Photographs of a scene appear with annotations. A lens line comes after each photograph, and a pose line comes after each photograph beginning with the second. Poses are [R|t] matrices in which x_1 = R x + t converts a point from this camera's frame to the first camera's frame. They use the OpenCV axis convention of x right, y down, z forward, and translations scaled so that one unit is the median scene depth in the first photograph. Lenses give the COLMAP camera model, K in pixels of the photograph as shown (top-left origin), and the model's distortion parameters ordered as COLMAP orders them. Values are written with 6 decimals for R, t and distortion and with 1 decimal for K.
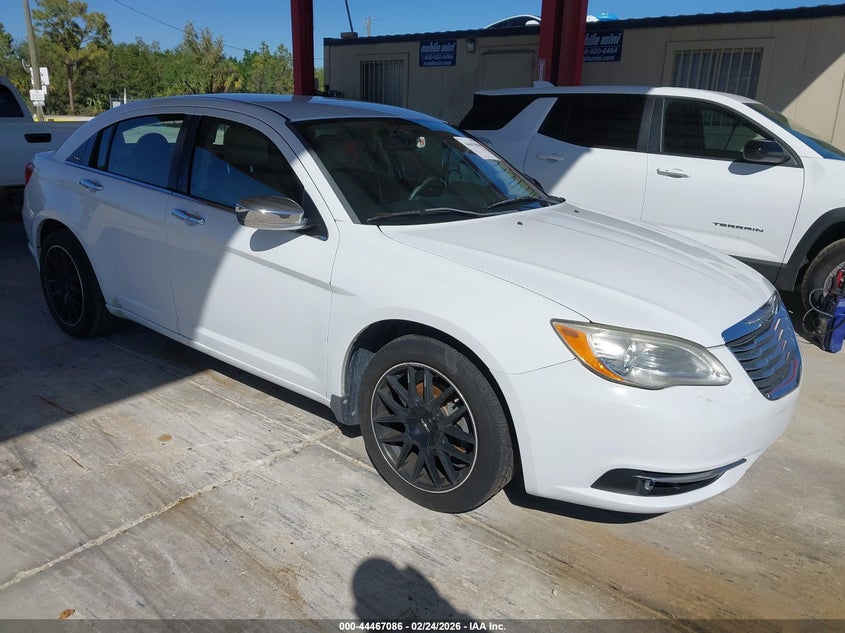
lens RADIAL K [[641.5, 0, 422.5], [0, 641.5, 316.5], [0, 0, 1]] dist [-0.003218, -0.001774]
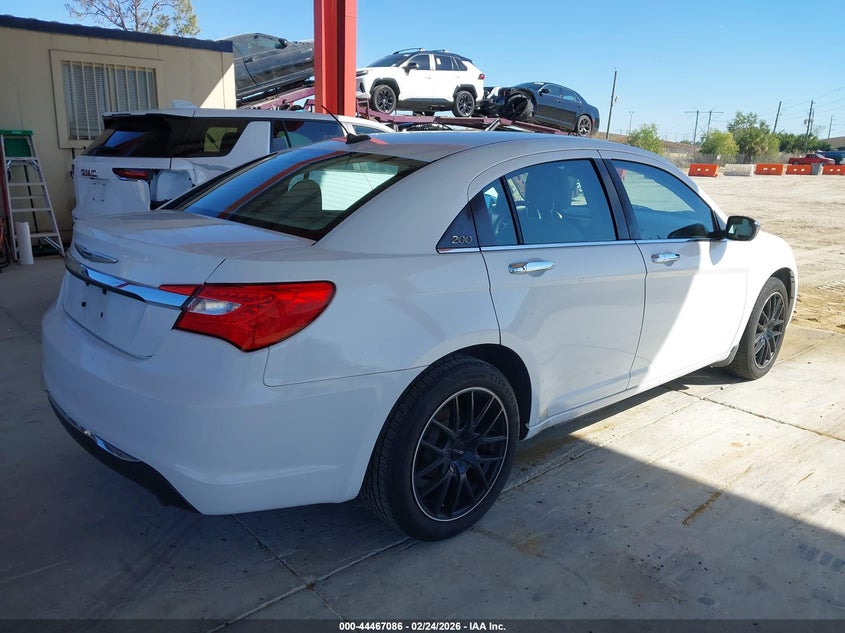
lens RADIAL K [[680.1, 0, 422.5], [0, 680.1, 316.5], [0, 0, 1]] dist [0.009595, 0.005083]
pose [[0.166540, -0.265565, 0.949600, -0.889788], [0.290010, 0.933645, 0.210241, -0.240032], [-0.942422, 0.240380, 0.232505, 0.684274]]
